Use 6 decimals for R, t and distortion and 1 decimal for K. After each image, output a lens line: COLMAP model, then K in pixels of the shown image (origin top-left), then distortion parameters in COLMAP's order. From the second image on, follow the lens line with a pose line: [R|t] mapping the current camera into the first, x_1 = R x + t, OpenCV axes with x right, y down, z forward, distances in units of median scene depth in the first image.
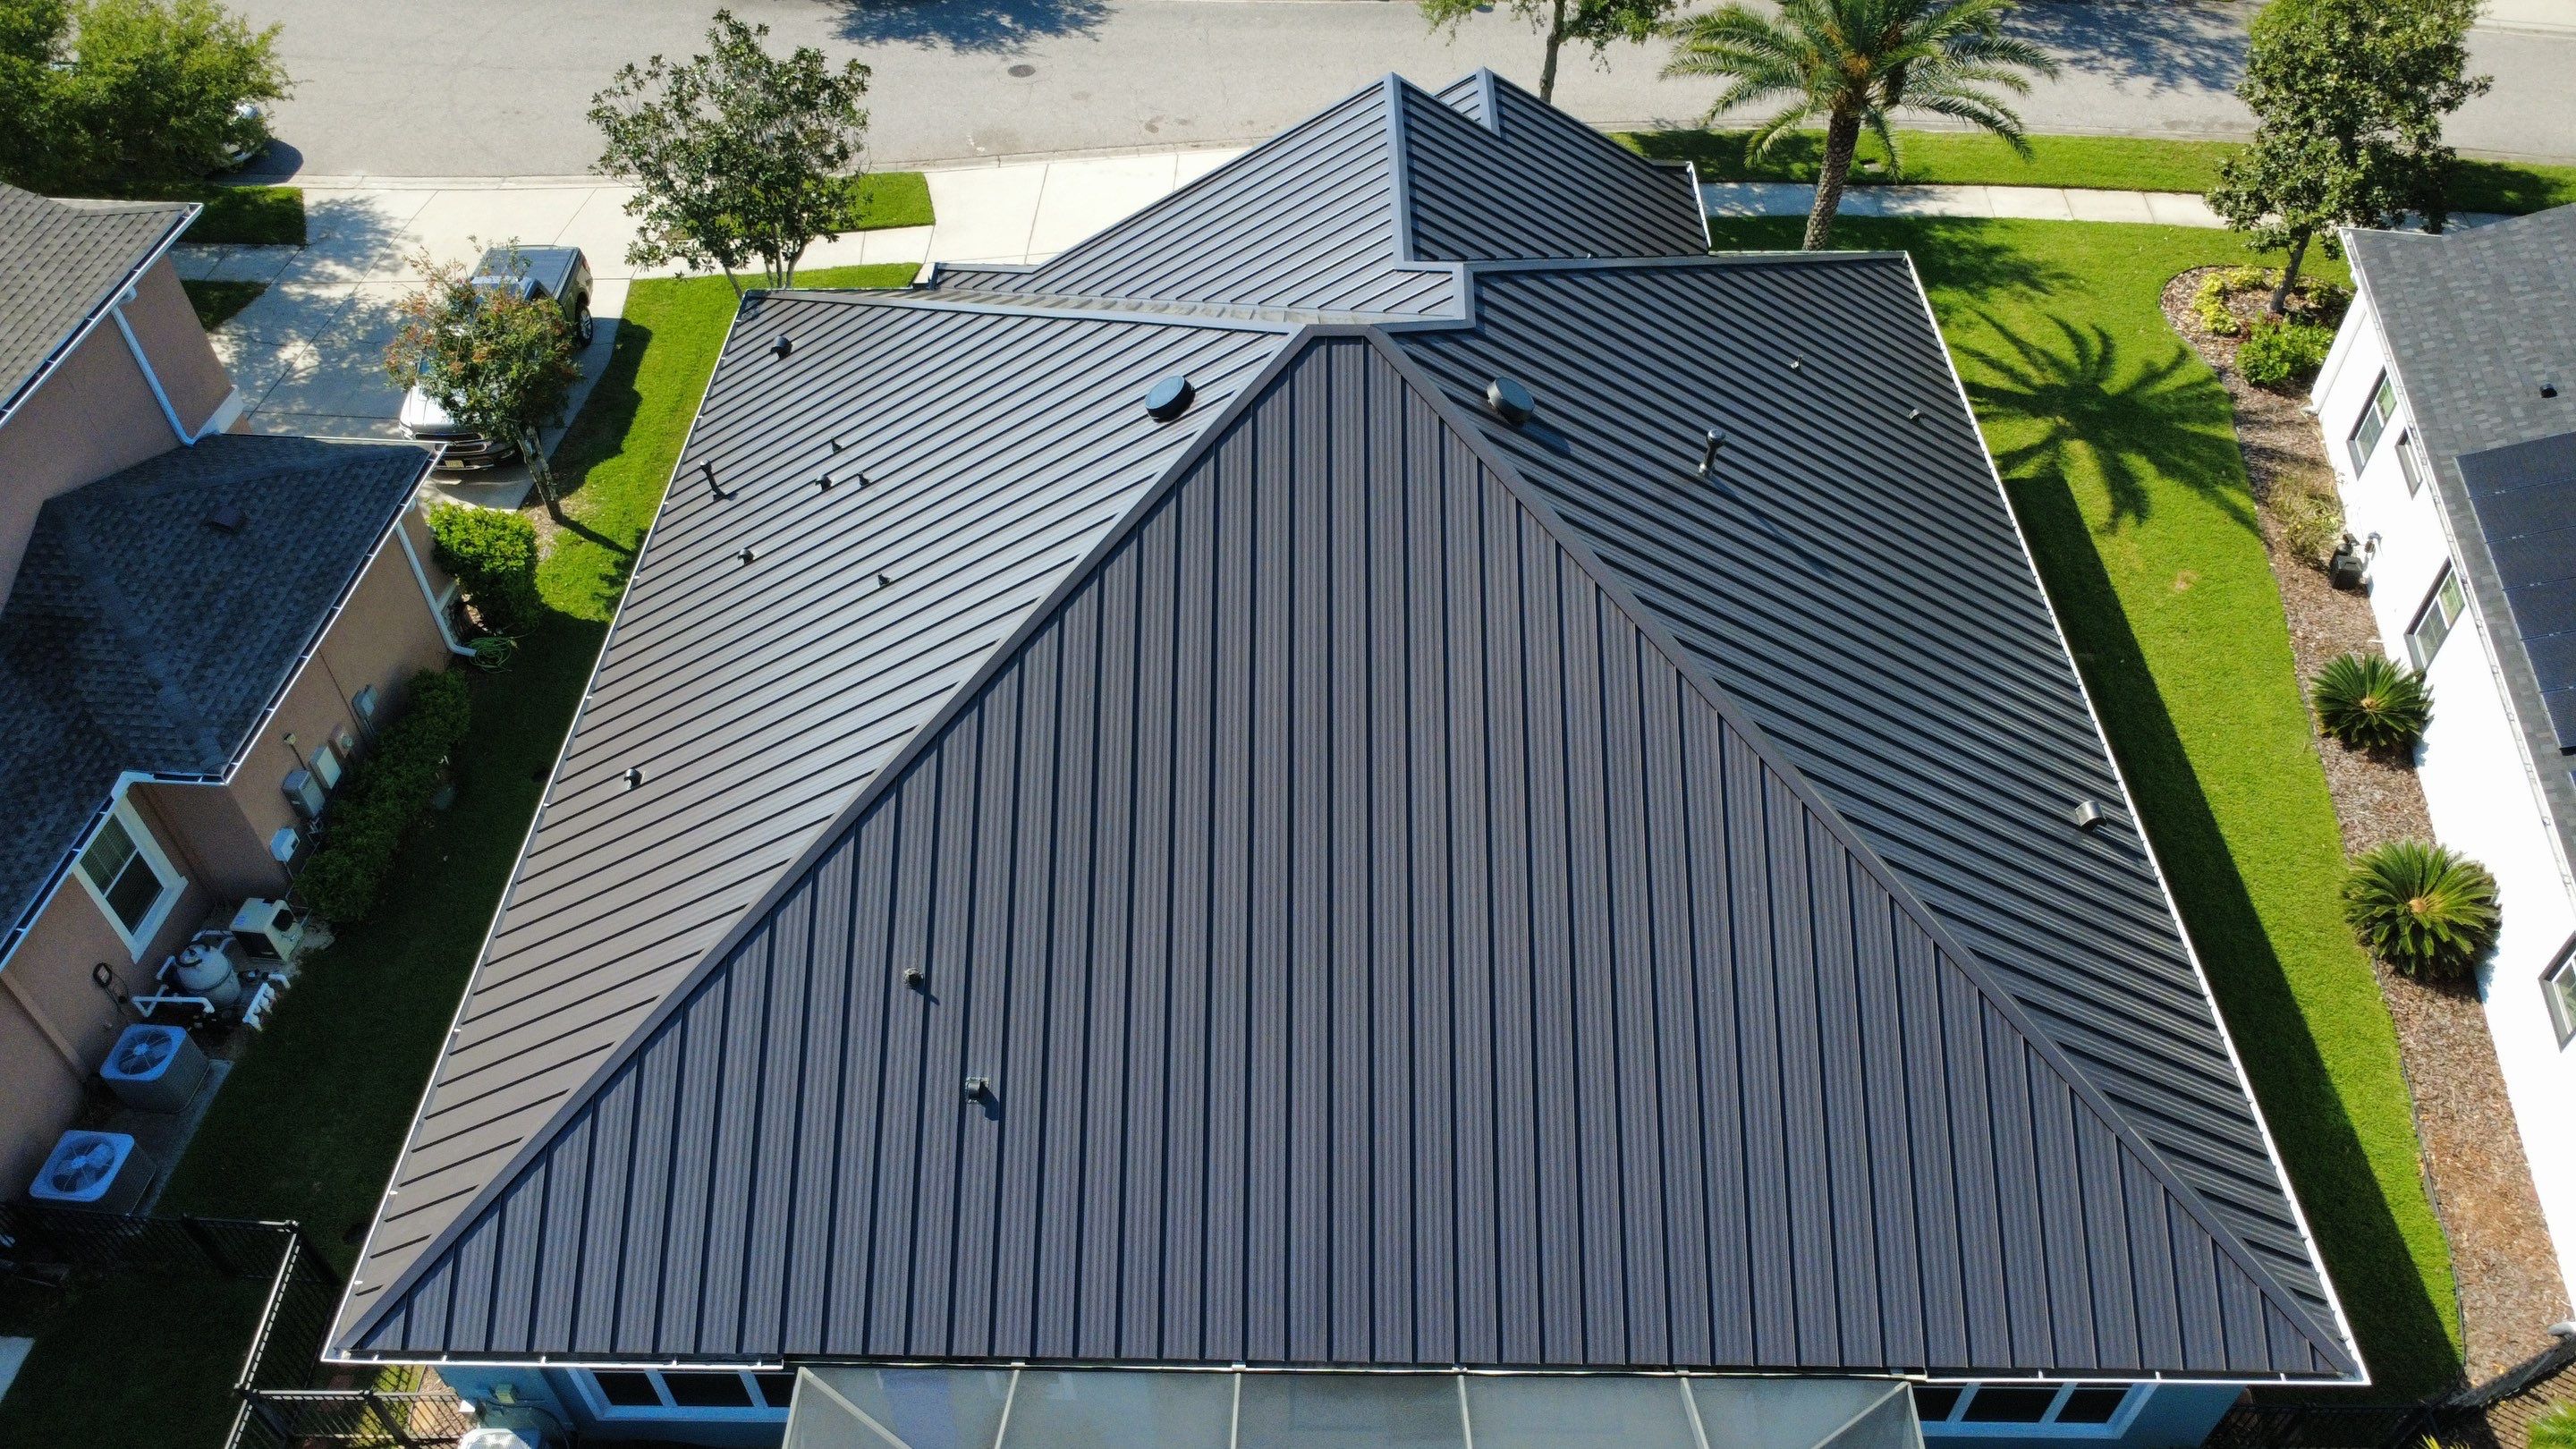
lens RADIAL K [[1869.1, 0, 1288.8], [0, 1869.1, 720.9], [0, 0, 1]] dist [0.001155, 0.000170]
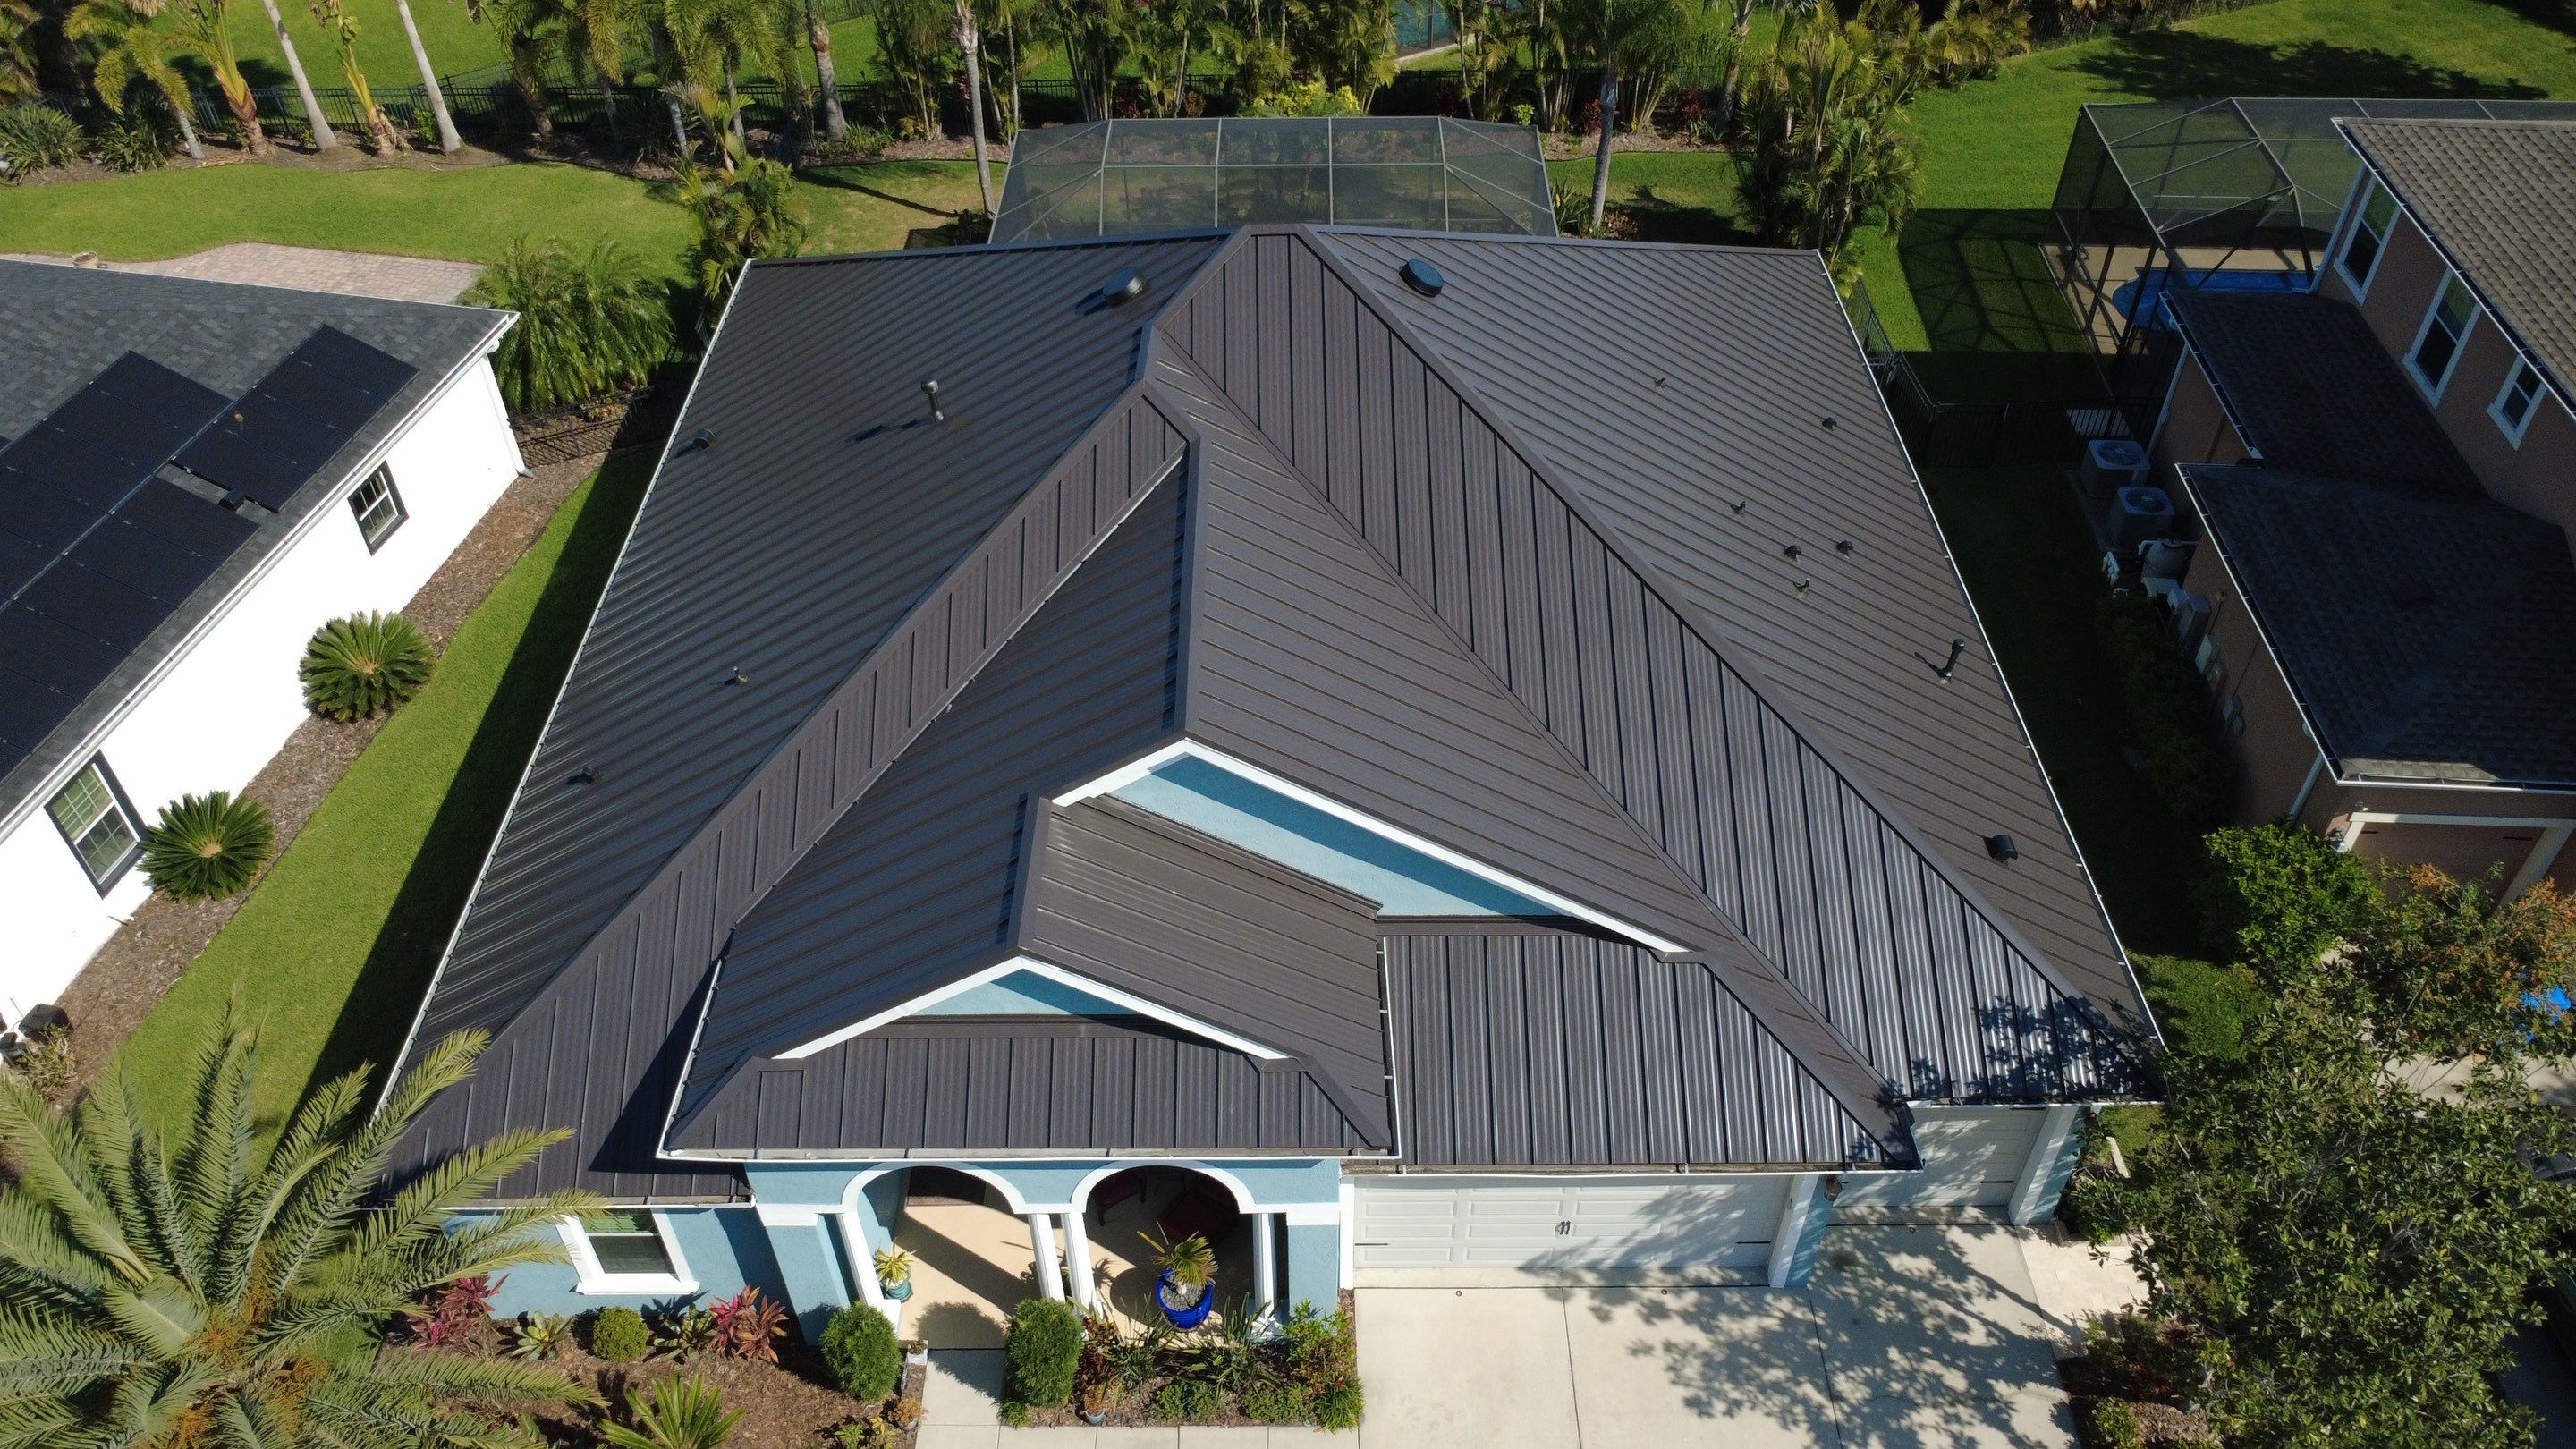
lens RADIAL K [[1869.1, 0, 1276.4], [0, 1869.1, 737.2], [0, 0, 1]] dist [0.001155, 0.000170]
pose [[-0.999734, 0.022480, 0.005093, 0.017194], [0.005981, 0.039635, 0.999196, -0.886720], [0.022260, 0.998961, -0.039758, 0.900619]]
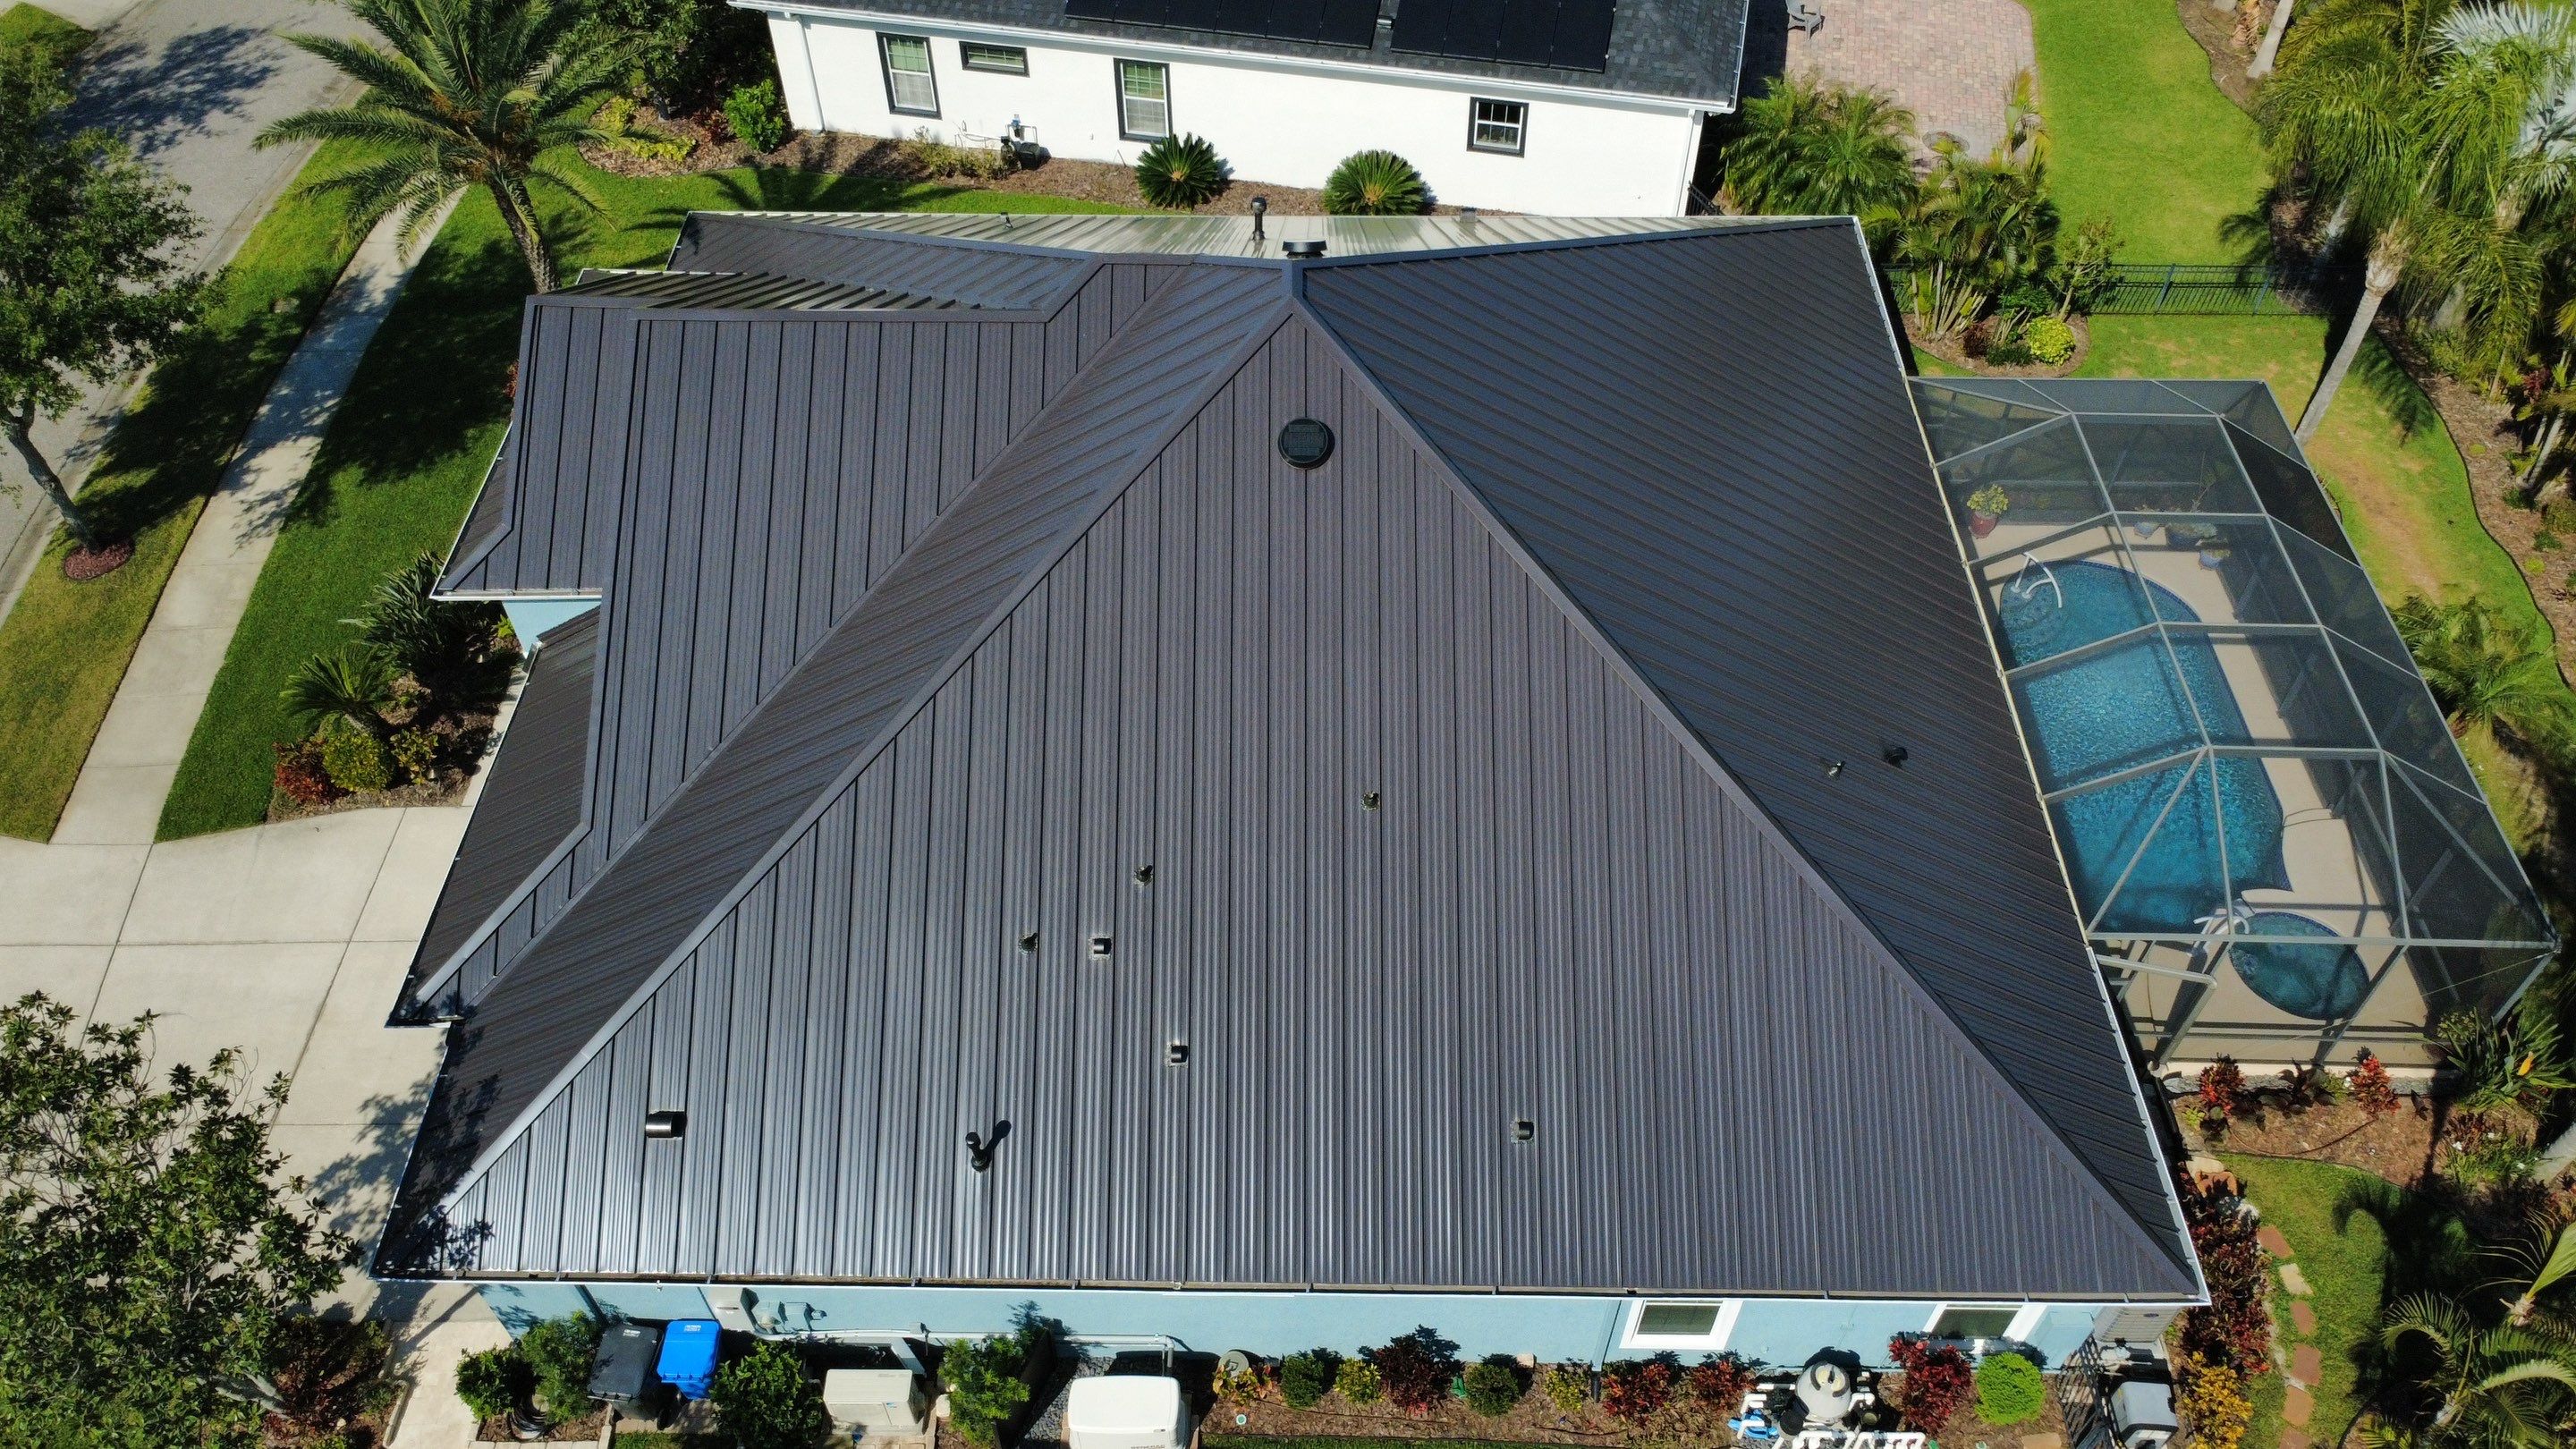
lens RADIAL K [[1869.1, 0, 1281.0], [0, 1869.1, 726.3], [0, 0, 1]] dist [0.001155, 0.000170]
pose [[0.006017, -0.740839, 0.671655, -0.572441], [0.715223, 0.472605, 0.514879, -0.422378], [-0.698871, 0.477285, 0.532709, 0.376119]]
